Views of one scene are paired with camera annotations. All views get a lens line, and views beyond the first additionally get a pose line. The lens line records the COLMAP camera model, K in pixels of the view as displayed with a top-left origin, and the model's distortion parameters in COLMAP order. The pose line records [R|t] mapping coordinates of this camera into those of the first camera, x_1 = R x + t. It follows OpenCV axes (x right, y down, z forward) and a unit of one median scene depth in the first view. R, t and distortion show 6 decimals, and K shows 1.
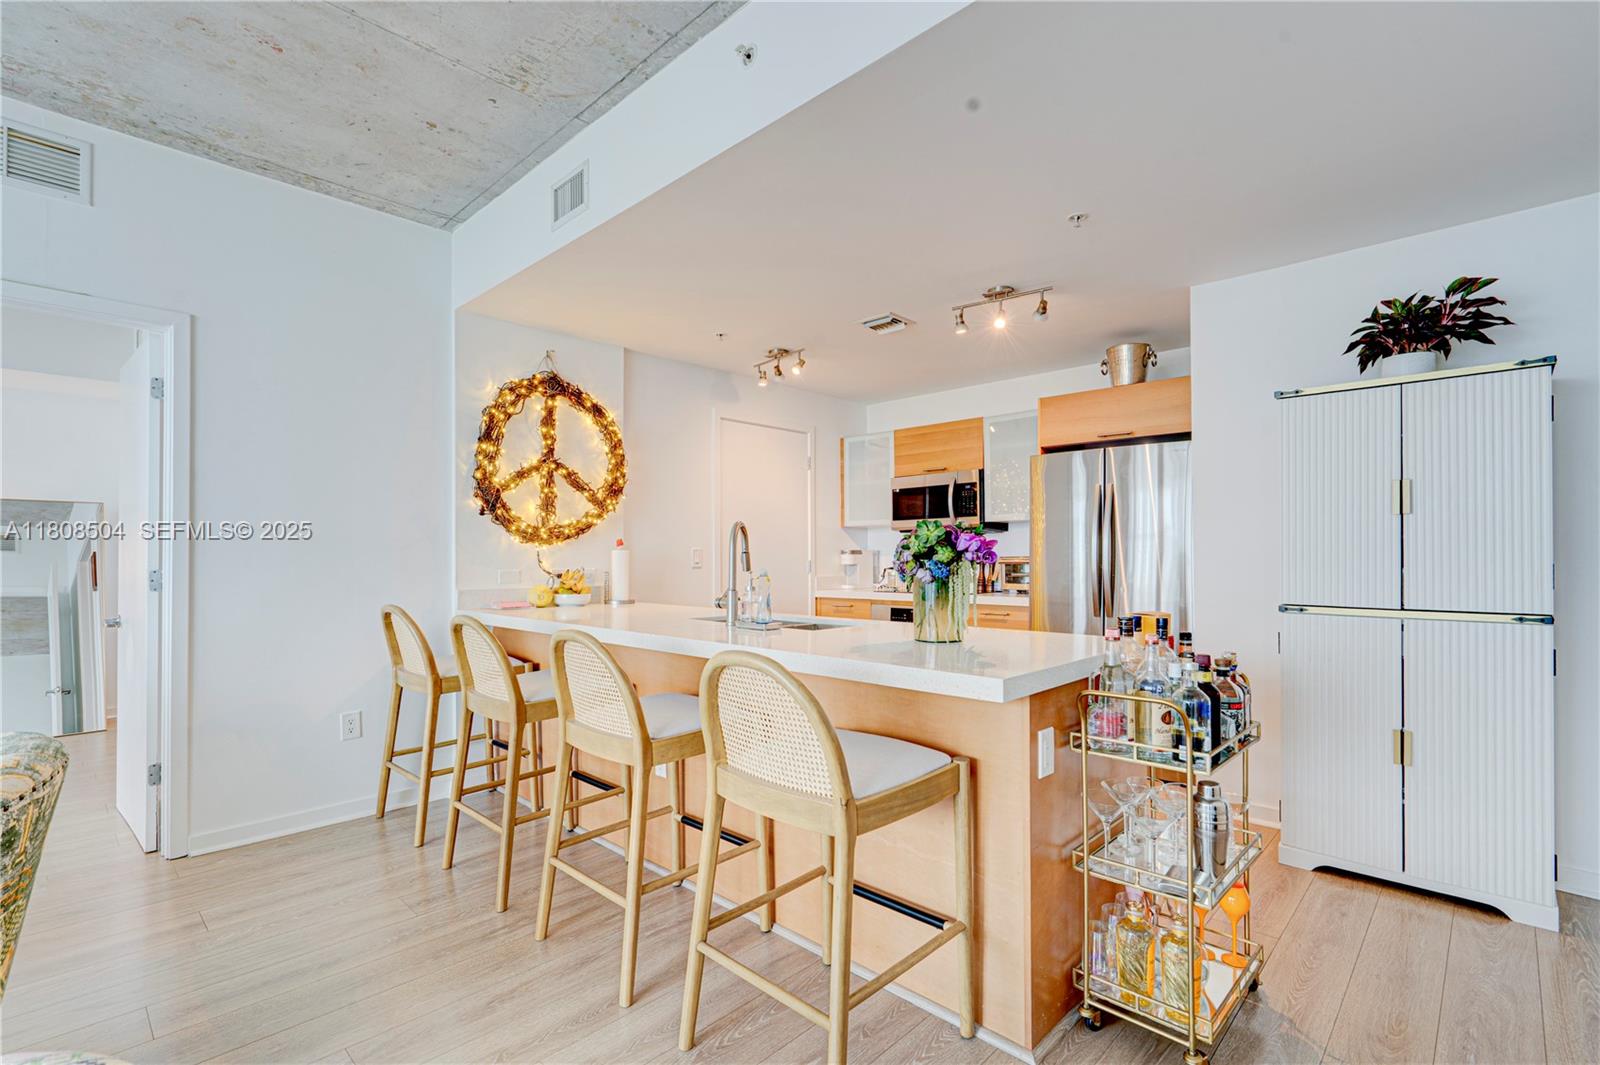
lens RADIAL K [[740.5, 0, 830.2], [0, 740.5, 550.7], [0, 0, 1]] dist [-0.023399, 0.008885]
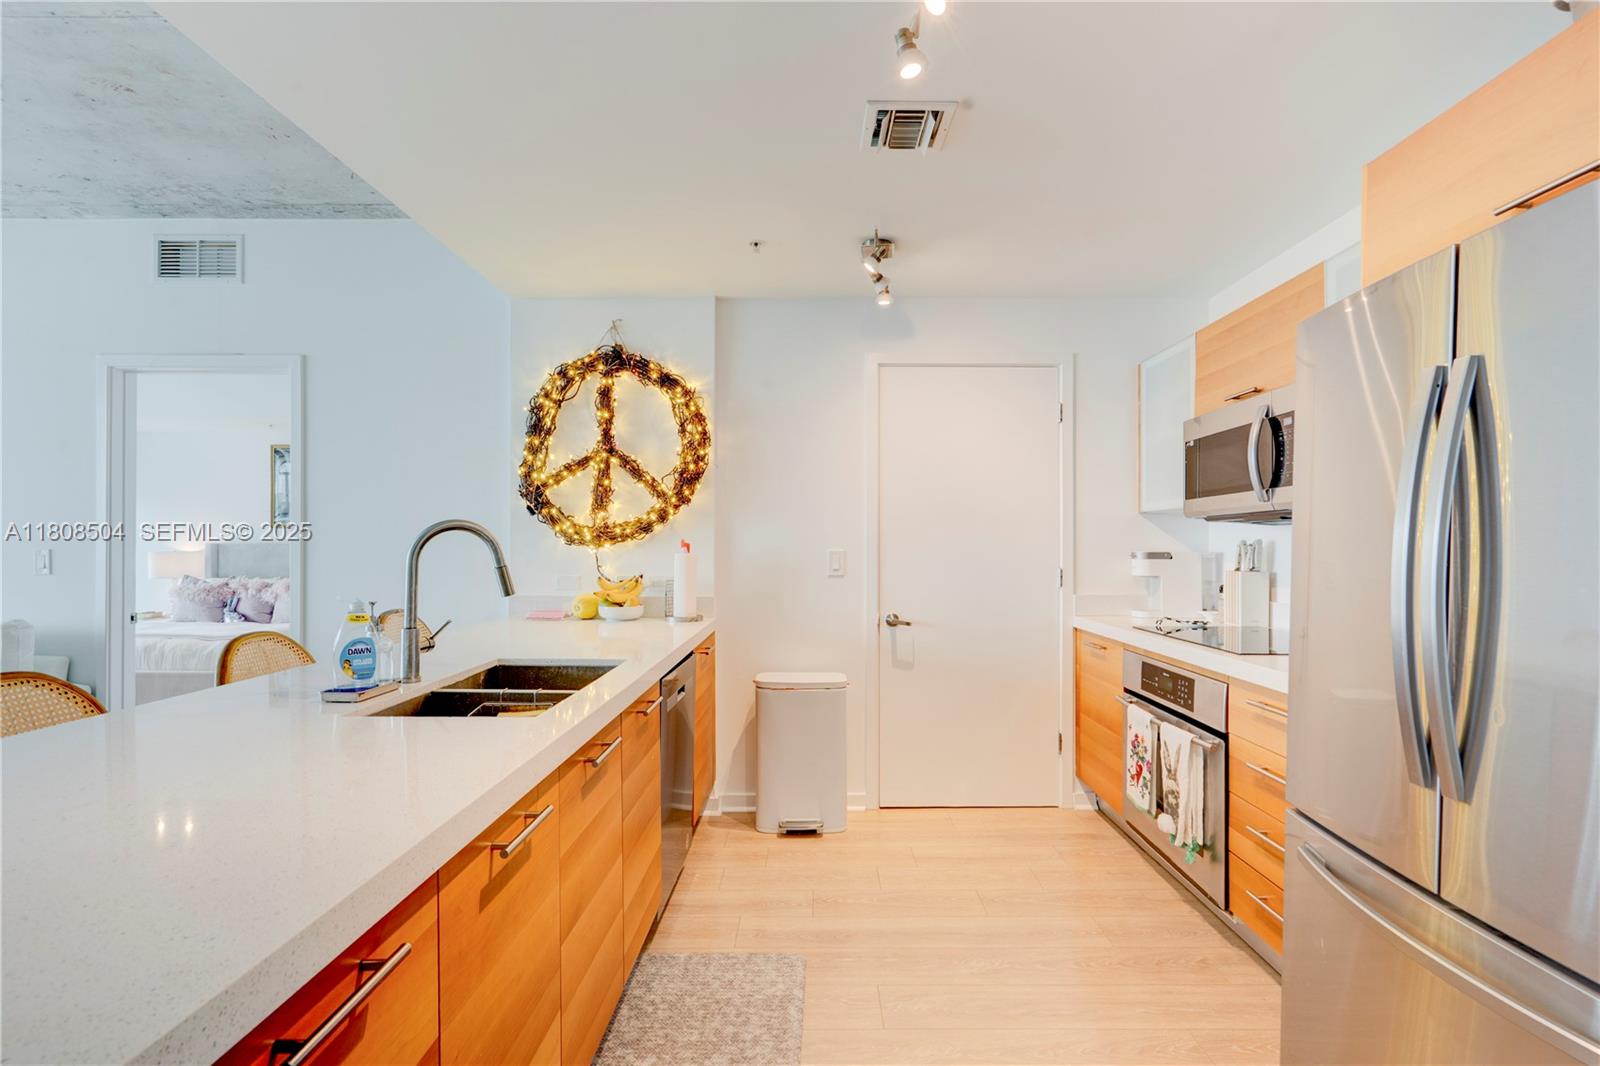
lens RADIAL K [[740.5, 0, 807.1], [0, 740.5, 538.9], [0, 0, 1]] dist [-0.023399, 0.008885]
pose [[0.676188, -0.001440, -0.736727, 0.414427], [0.001639, 0.999999, -0.000451, -0.016640], [0.736727, -0.000903, 0.676190, 0.599375]]
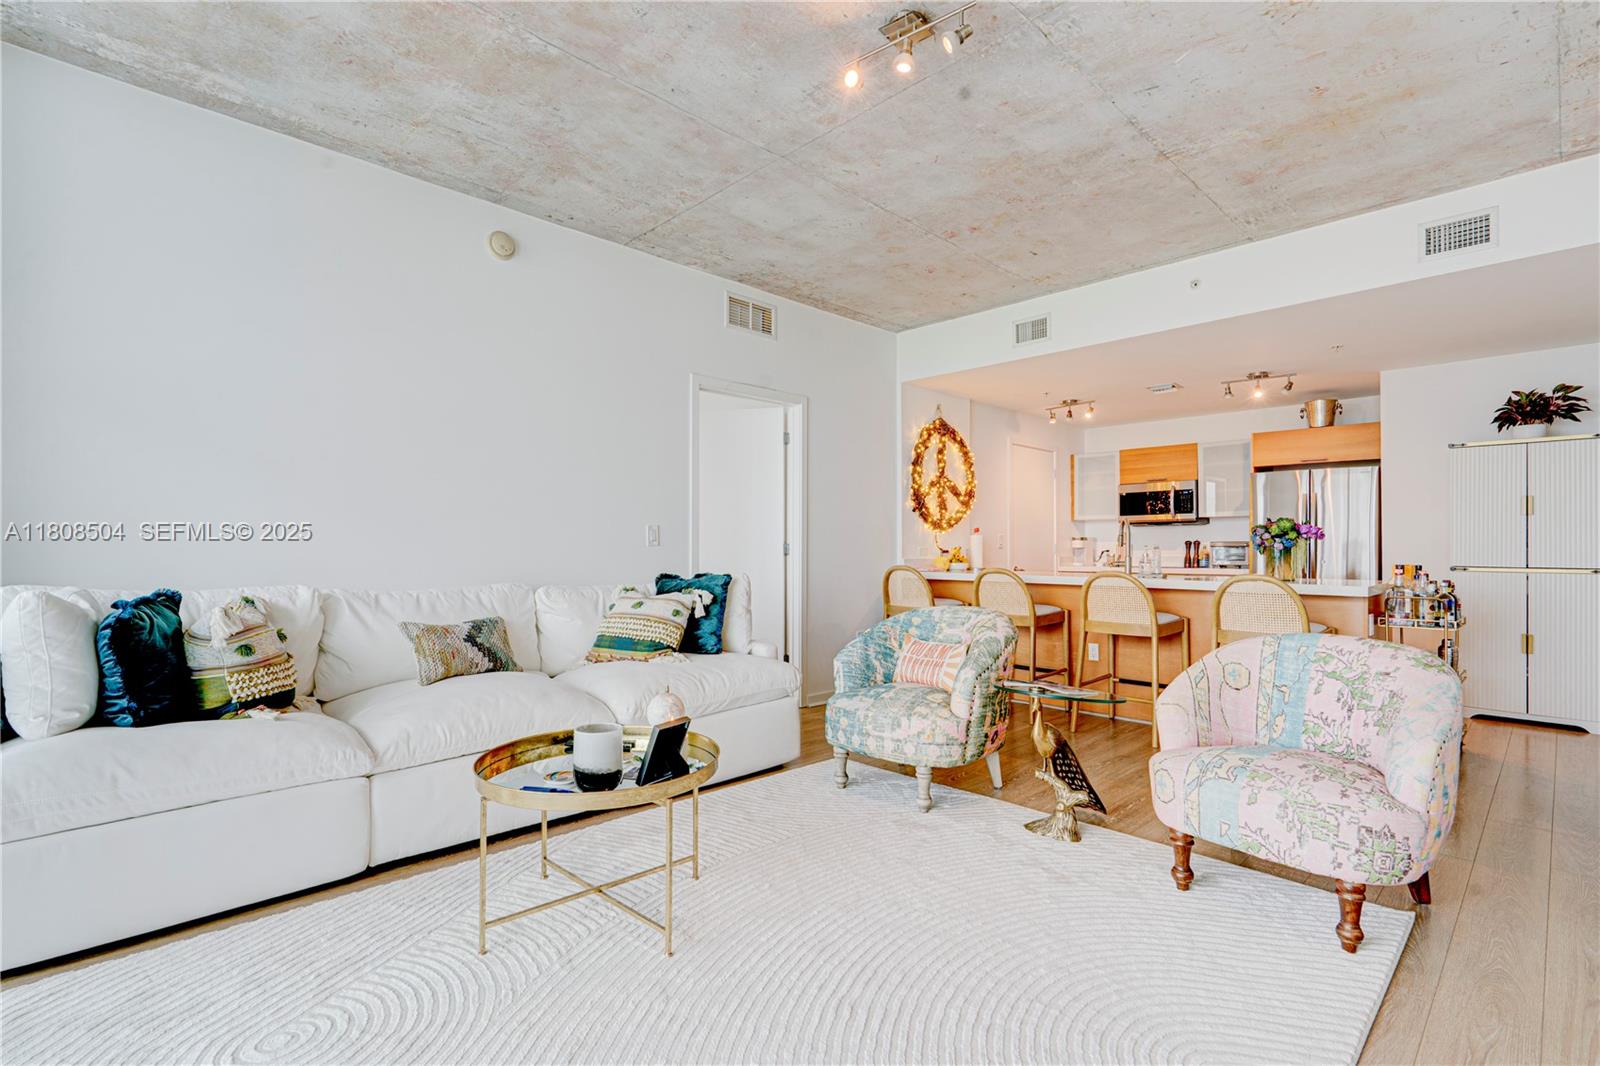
lens RADIAL K [[740.5, 0, 833.1], [0, 740.5, 540.8], [0, 0, 1]] dist [-0.023399, 0.008885]
pose [[0.998966, 0.004900, -0.045192, -0.544295], [-0.005008, 0.999985, -0.002275, 0.016925], [0.045180, 0.002499, 0.998976, -0.563078]]
